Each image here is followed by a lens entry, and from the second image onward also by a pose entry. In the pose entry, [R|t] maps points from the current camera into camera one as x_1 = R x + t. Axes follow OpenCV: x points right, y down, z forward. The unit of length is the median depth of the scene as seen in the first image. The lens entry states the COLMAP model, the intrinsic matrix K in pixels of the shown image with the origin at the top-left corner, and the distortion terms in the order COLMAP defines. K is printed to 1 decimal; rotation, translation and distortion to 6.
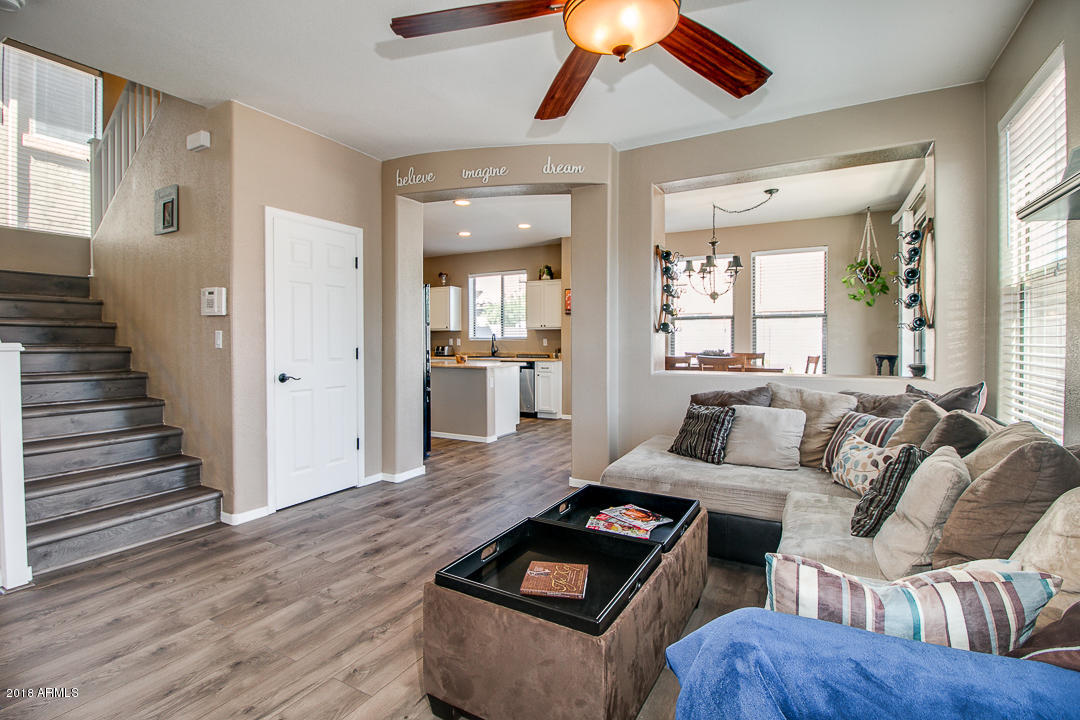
lens RADIAL K [[498.8, 0, 559.6], [0, 498.8, 340.9], [0, 0, 1]] dist [0.009248, -0.005996]
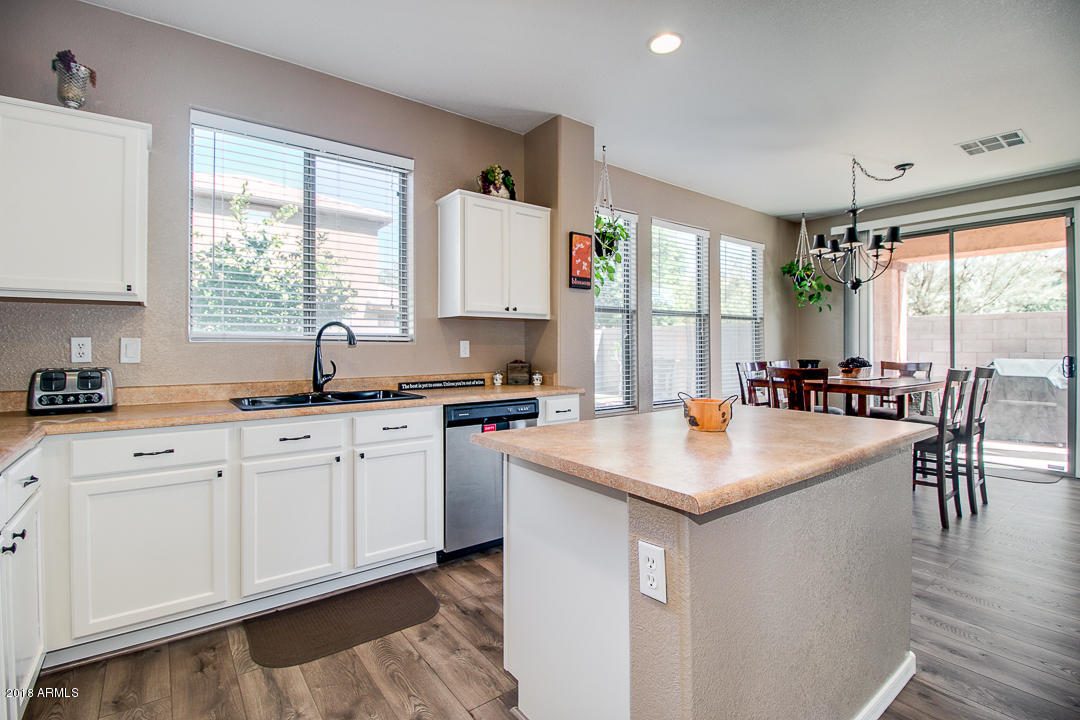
lens RADIAL K [[498.8, 0, 544.7], [0, 498.8, 341.0], [0, 0, 1]] dist [0.009248, -0.005996]
pose [[0.420361, 0.010473, 0.907297, -0.385916], [0.001849, 0.999921, -0.012399, 0.001361], [-0.907355, 0.006890, 0.420308, 0.787567]]
